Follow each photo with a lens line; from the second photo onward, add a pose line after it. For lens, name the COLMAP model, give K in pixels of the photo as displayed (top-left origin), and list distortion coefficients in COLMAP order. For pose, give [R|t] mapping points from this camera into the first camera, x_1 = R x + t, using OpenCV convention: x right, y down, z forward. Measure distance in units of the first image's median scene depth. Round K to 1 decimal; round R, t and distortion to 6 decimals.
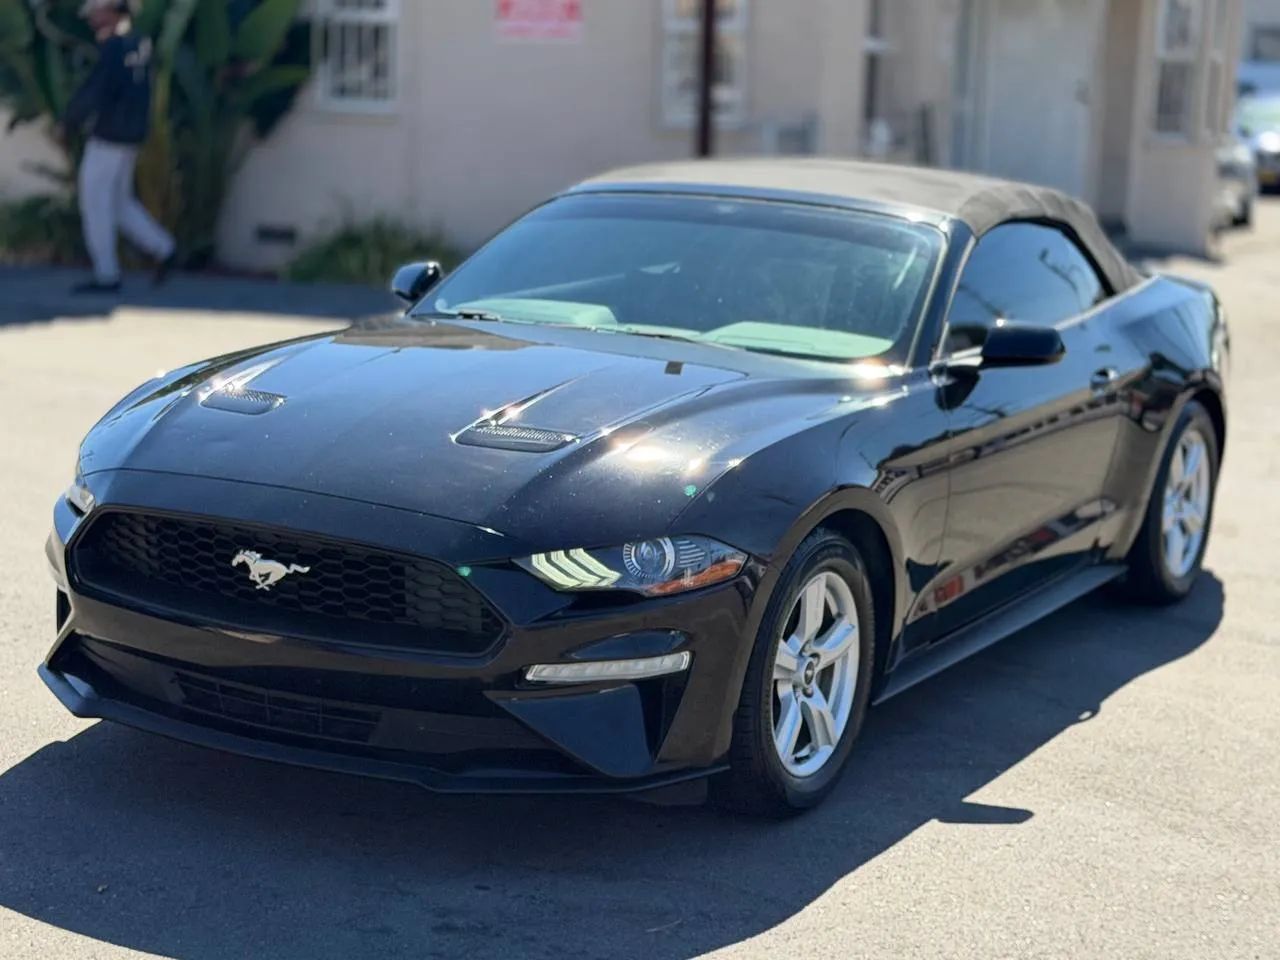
lens RADIAL K [[2500.1, 0, 647.9], [0, 2500.1, 505.1], [0, 0, 1]] dist [0.182567, 0.000000]
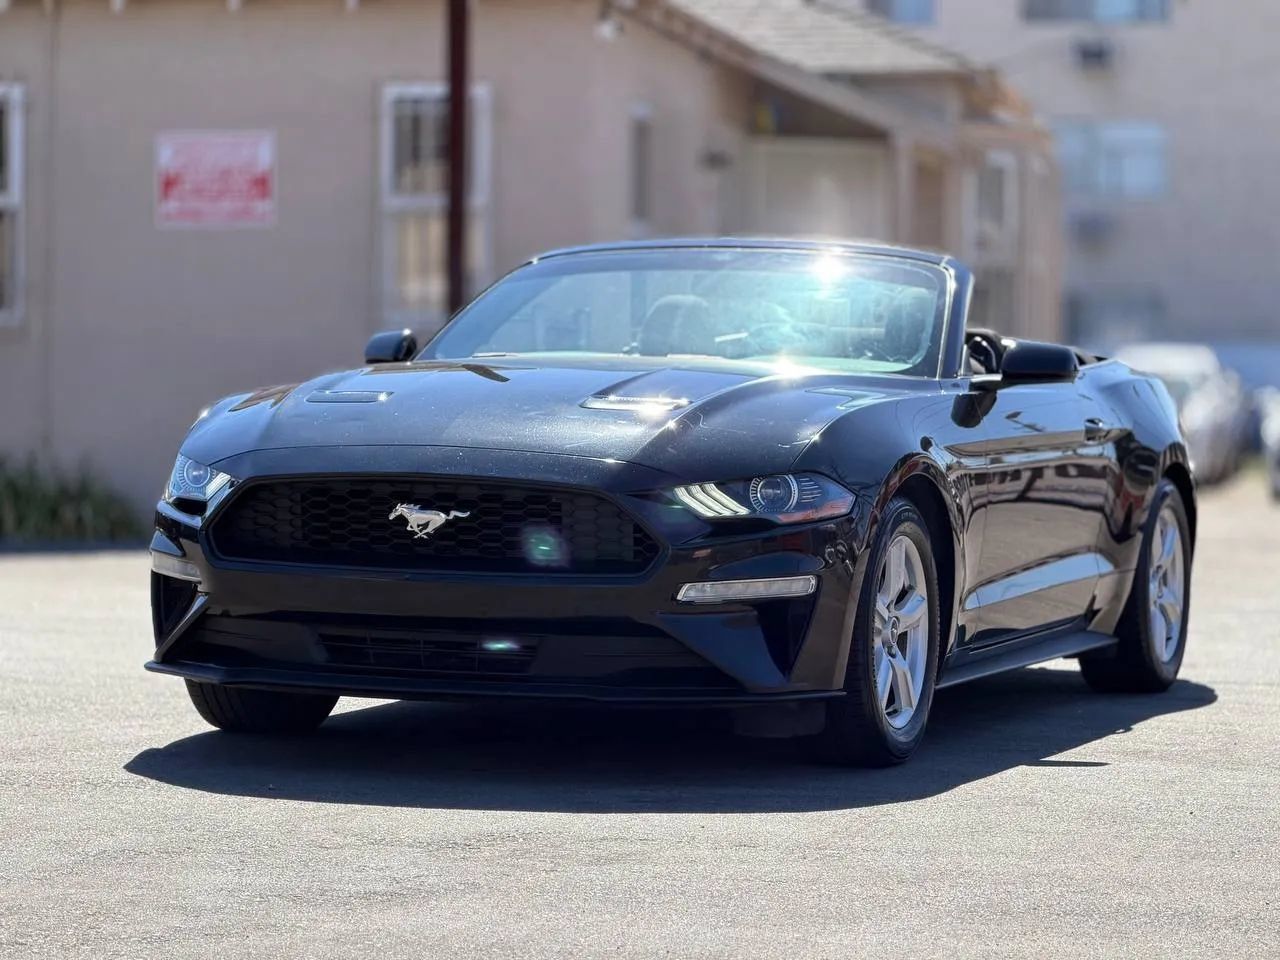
lens RADIAL K [[4163.6, 0, 650.2], [0, 4163.6, 469.3], [0, 0, 1]] dist [0.255361, 0.000000]
pose [[0.987859, -0.025105, 0.153313, -0.308804], [0.049391, 0.986407, -0.156721, 0.272109], [-0.147295, 0.162390, 0.975671, -0.728335]]
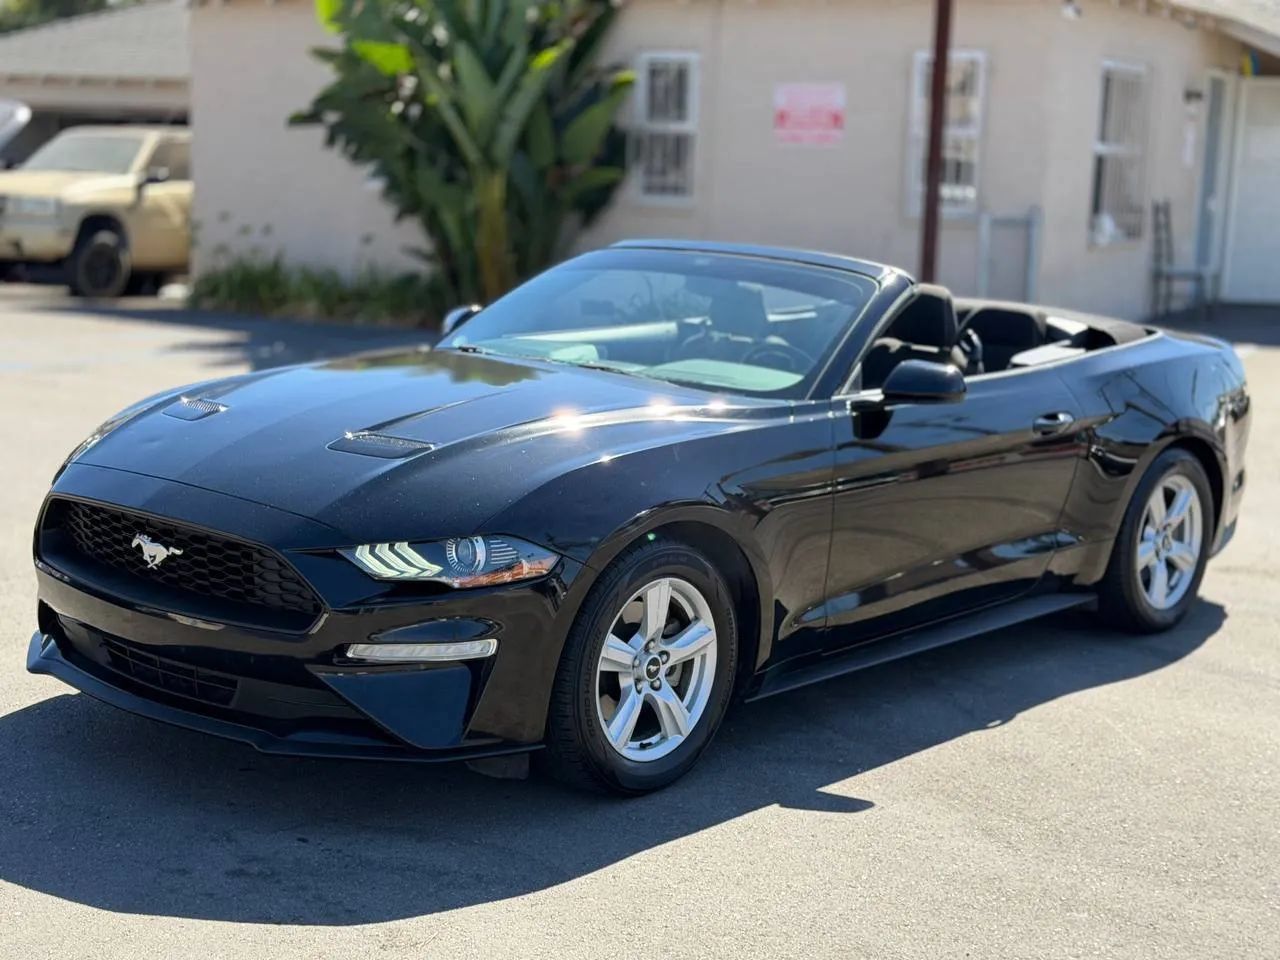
lens RADIAL K [[2046.6, 0, 640.5], [0, 2046.6, 480.5], [0, 0, 1]] dist [0.171334, 0.000000]
pose [[0.977339, 0.034998, -0.208767, 0.245889], [-0.041584, 0.998764, -0.027242, 0.008982], [0.207556, 0.035306, 0.977586, 0.106993]]
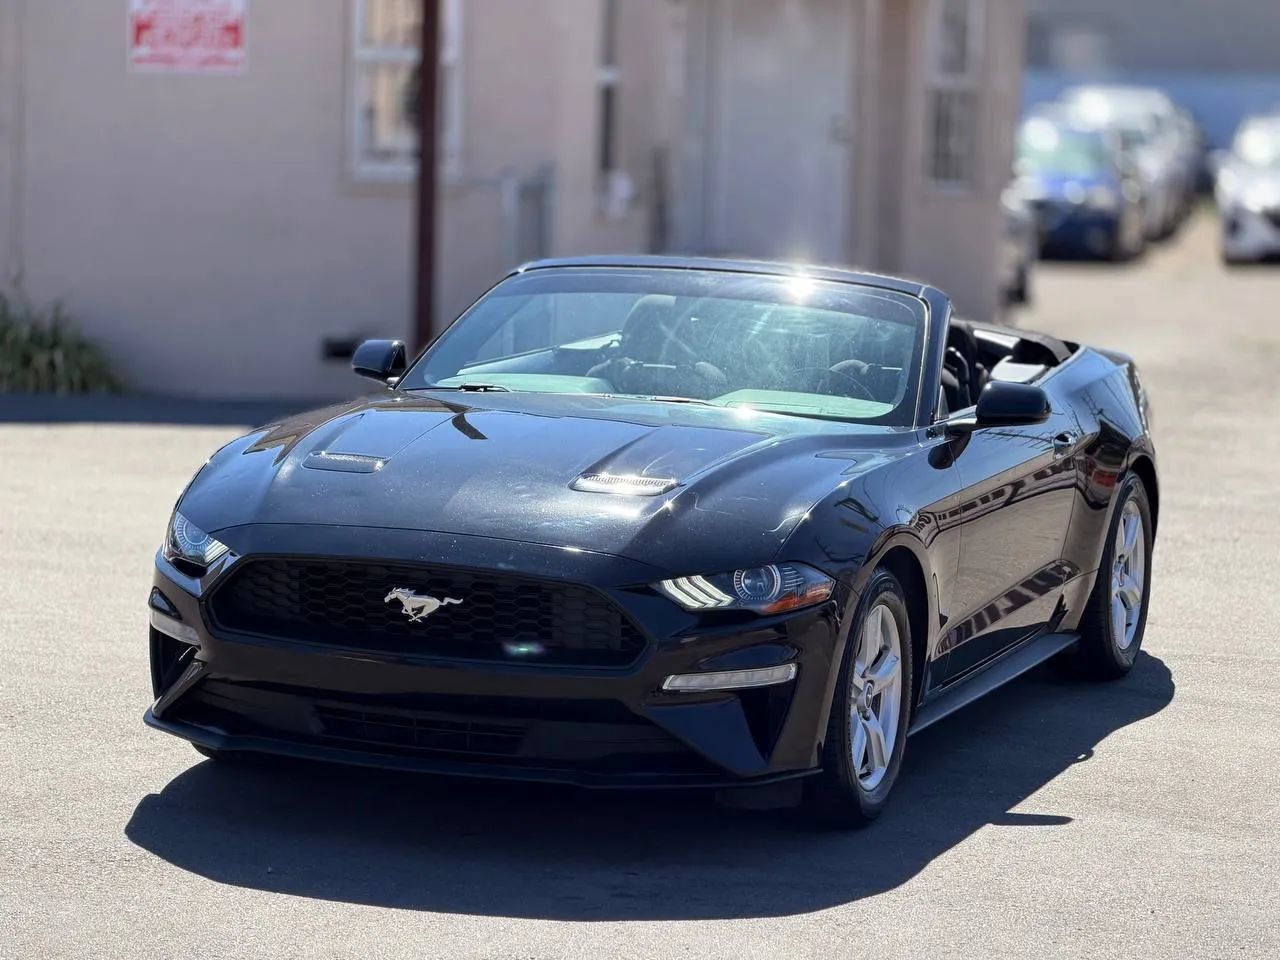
lens RADIAL K [[4163.6, 0, 630.5], [0, 4163.6, 477.7], [0, 0, 1]] dist [0.255361, 0.000000]
pose [[0.986776, -0.020946, 0.160729, -0.332685], [0.032310, 0.997134, -0.068414, 0.093146], [-0.158835, 0.072702, 0.984625, -0.799645]]
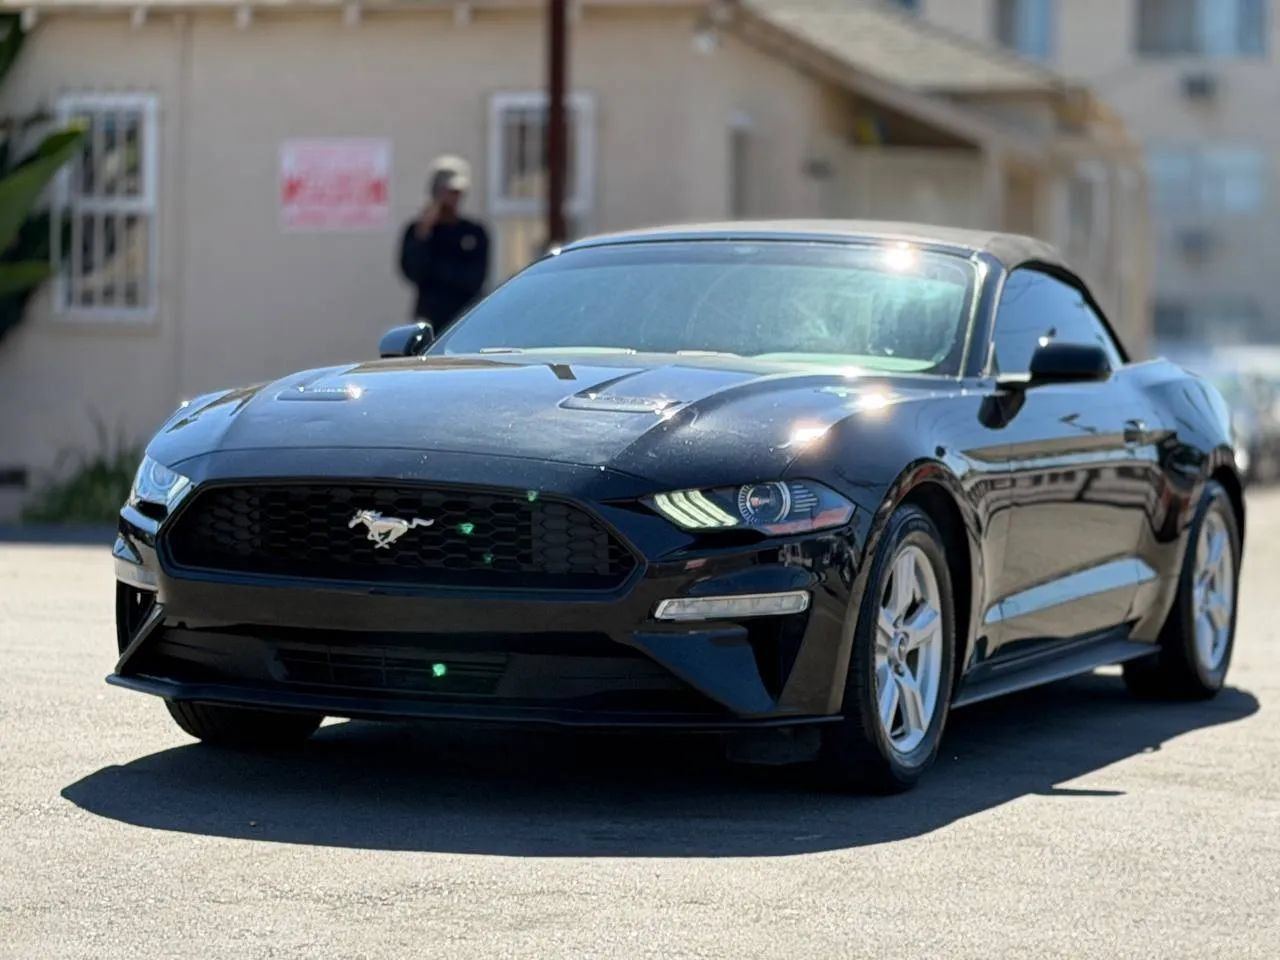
lens RADIAL K [[3574.7, 0, 641.0], [0, 3574.7, 491.2], [0, 0, 1]] dist [0.127629, 0.000000]
pose [[0.994532, -0.020370, 0.102426, -0.183372], [0.035473, 0.988370, -0.147870, 0.212005], [-0.098223, 0.150695, 0.983689, -0.399798]]
